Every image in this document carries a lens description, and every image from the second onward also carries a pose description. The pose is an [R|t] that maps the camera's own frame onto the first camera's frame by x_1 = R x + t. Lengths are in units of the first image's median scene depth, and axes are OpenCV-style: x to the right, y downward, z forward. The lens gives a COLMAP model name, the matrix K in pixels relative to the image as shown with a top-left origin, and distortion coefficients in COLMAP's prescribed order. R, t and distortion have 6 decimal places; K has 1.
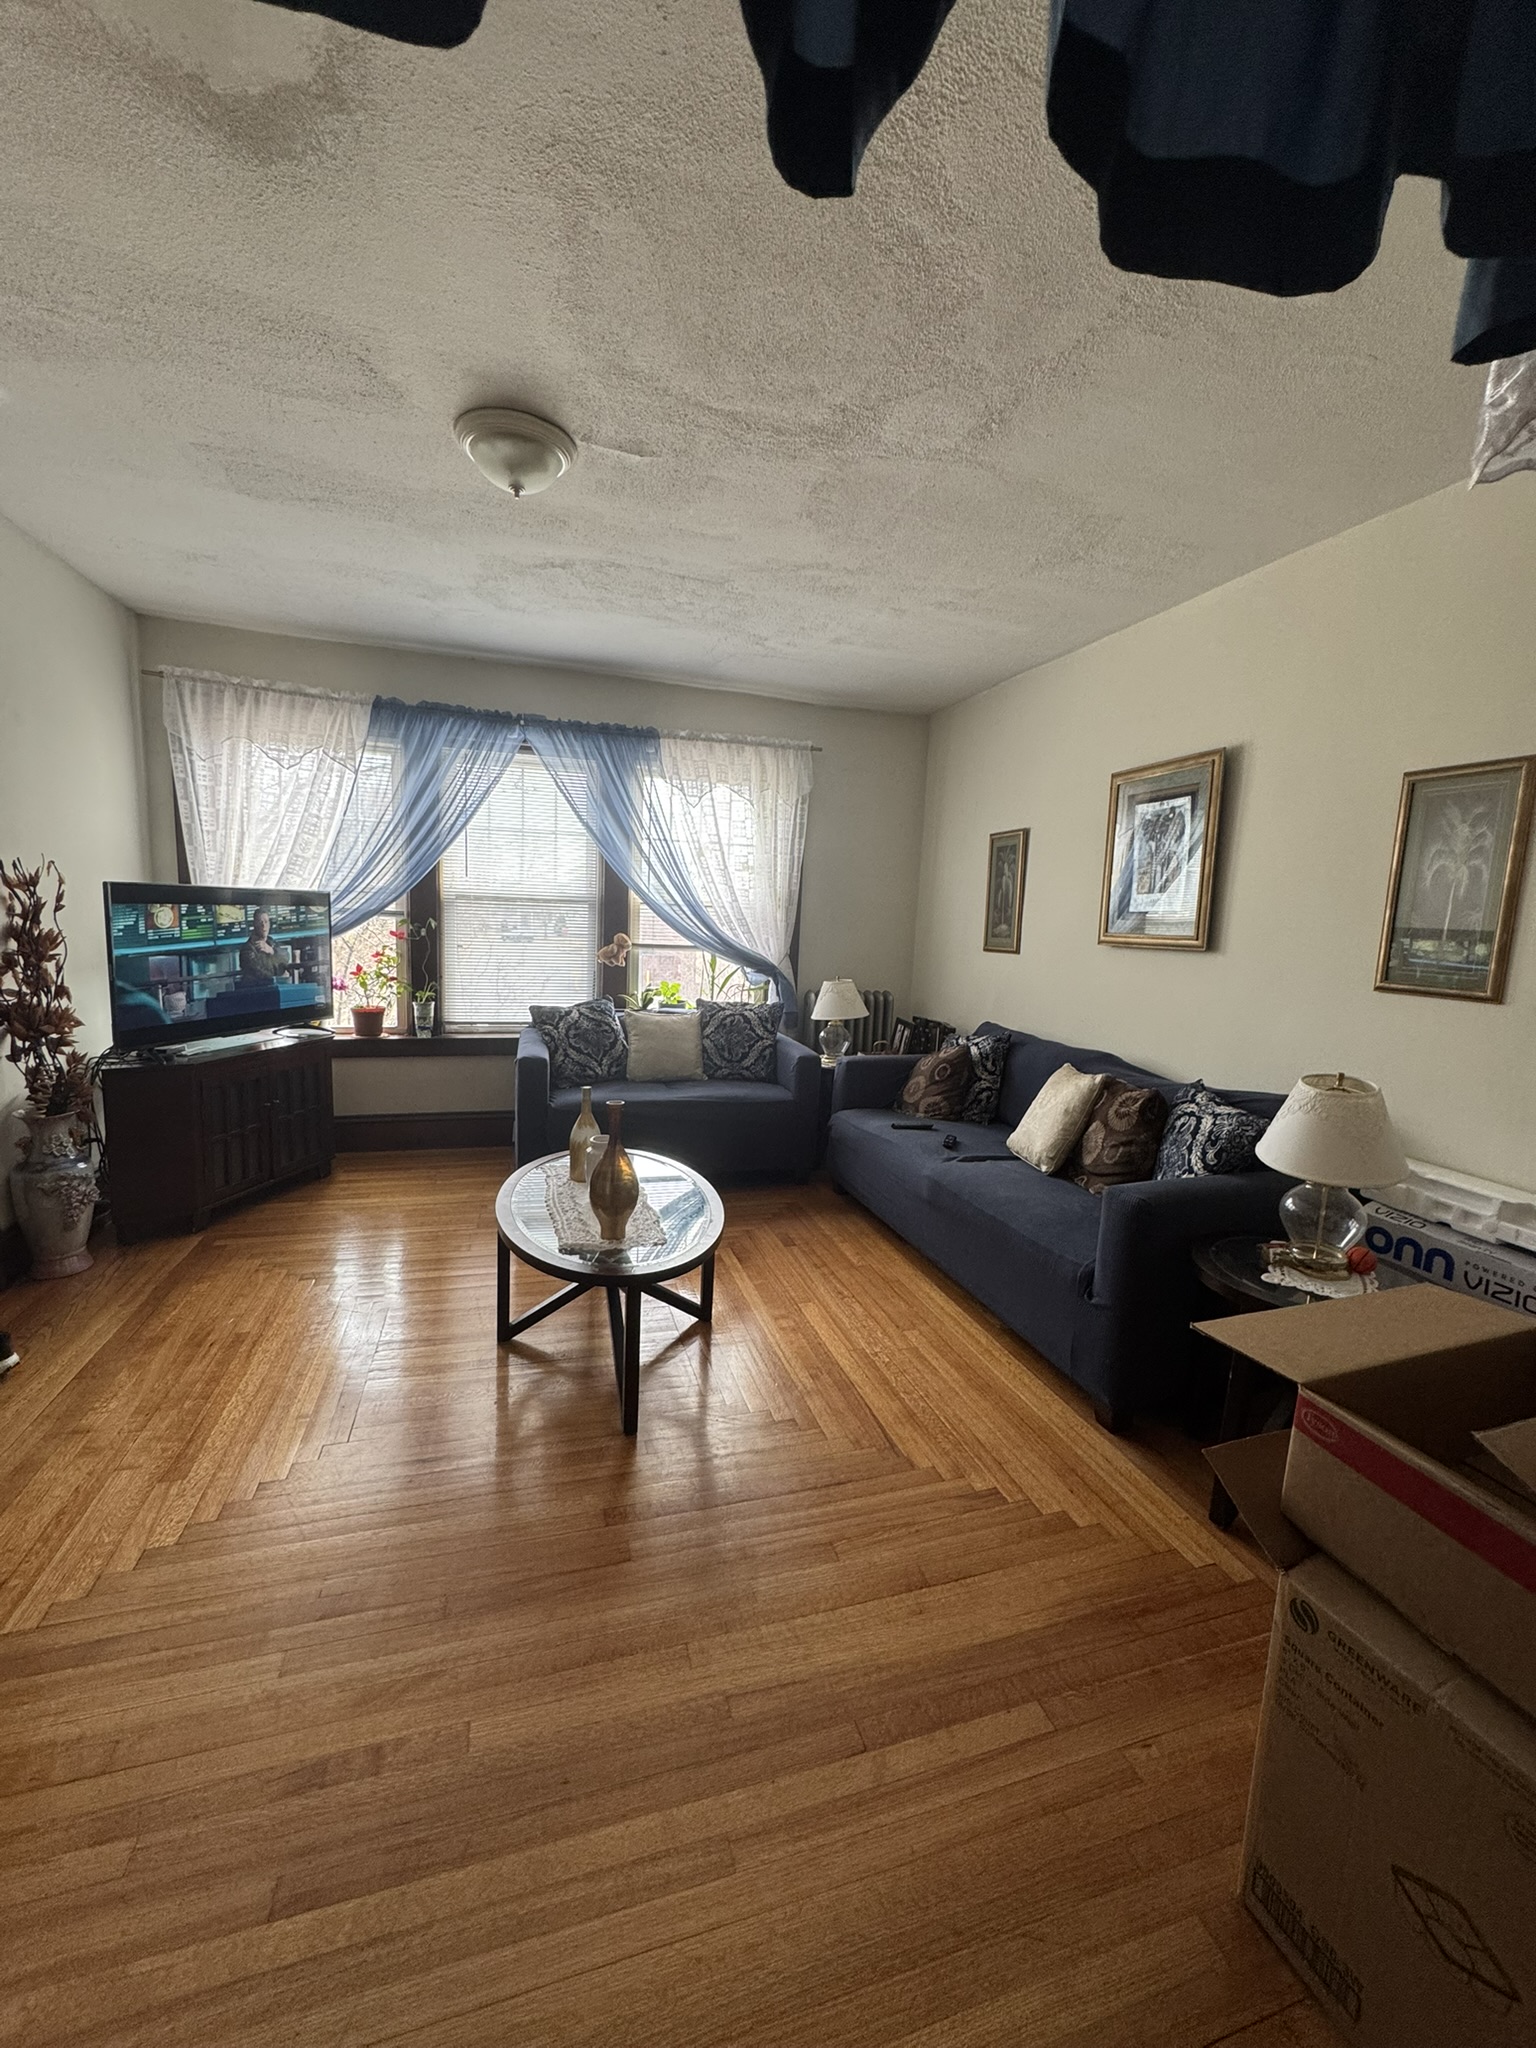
lens RADIAL K [[815.1, 0, 768.5], [0, 815.1, 1025.0], [0, 0, 1]] dist [-0.002796, 0.000090]
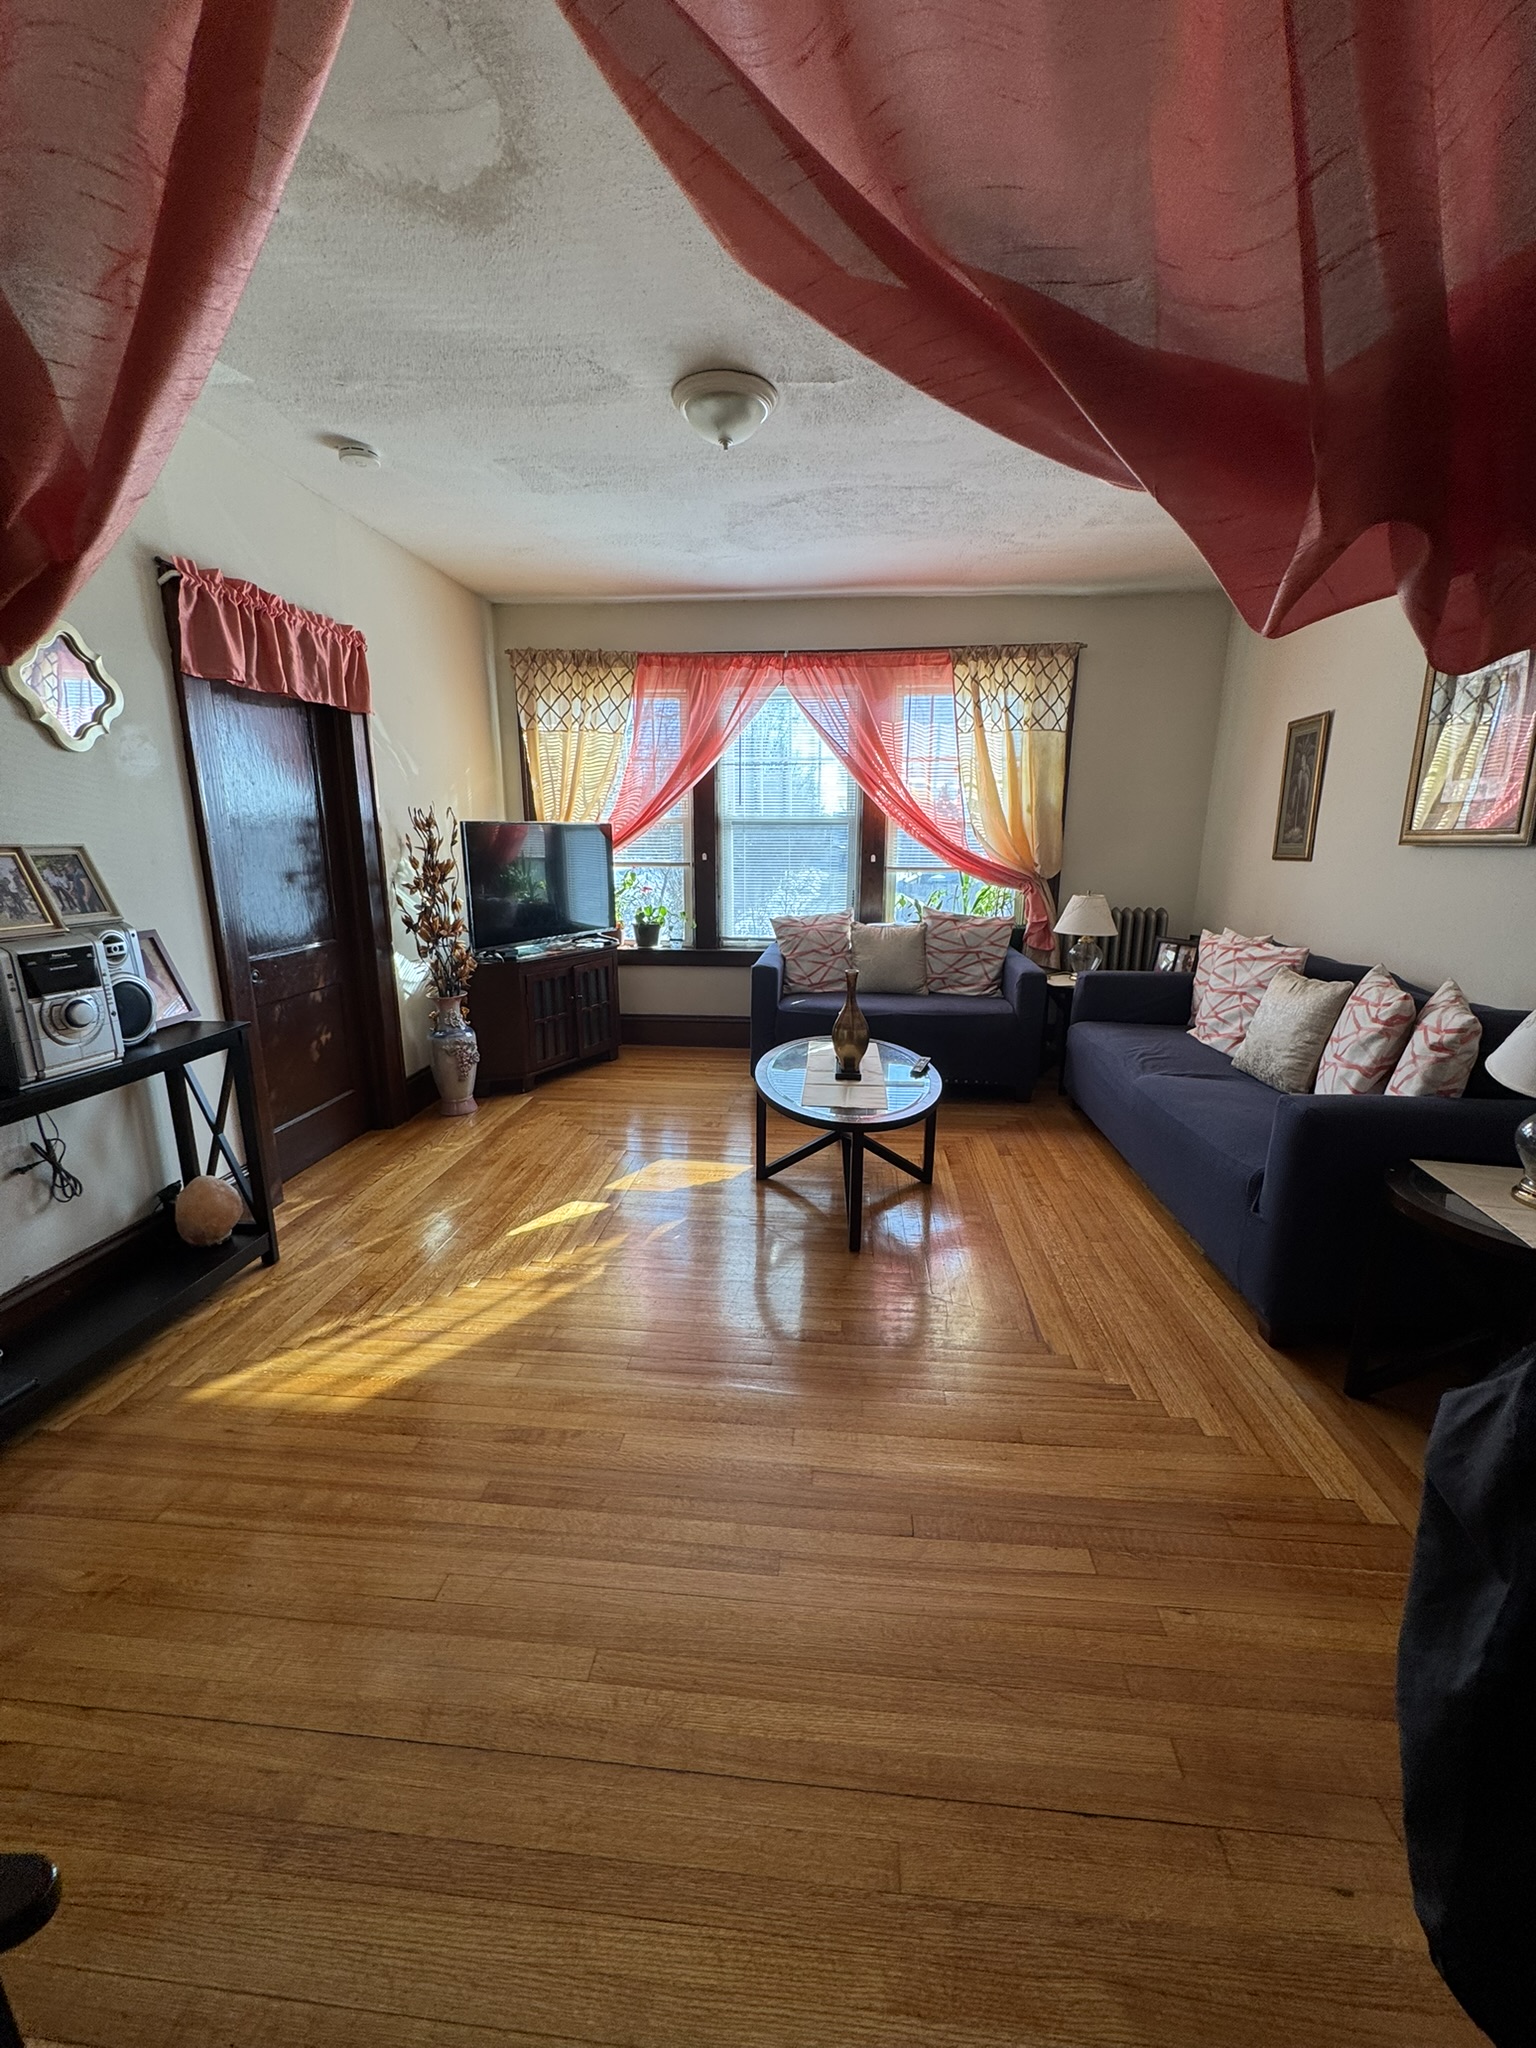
lens RADIAL K [[815.1, 0, 768.0], [0, 815.1, 1025.8], [0, 0, 1]] dist [-0.002796, 0.000090]
pose [[0.922813, 0.049096, -0.382108, 0.147796], [-0.016775, 0.996026, 0.087463, 0.027833], [0.384884, -0.074303, 0.919969, -0.043849]]
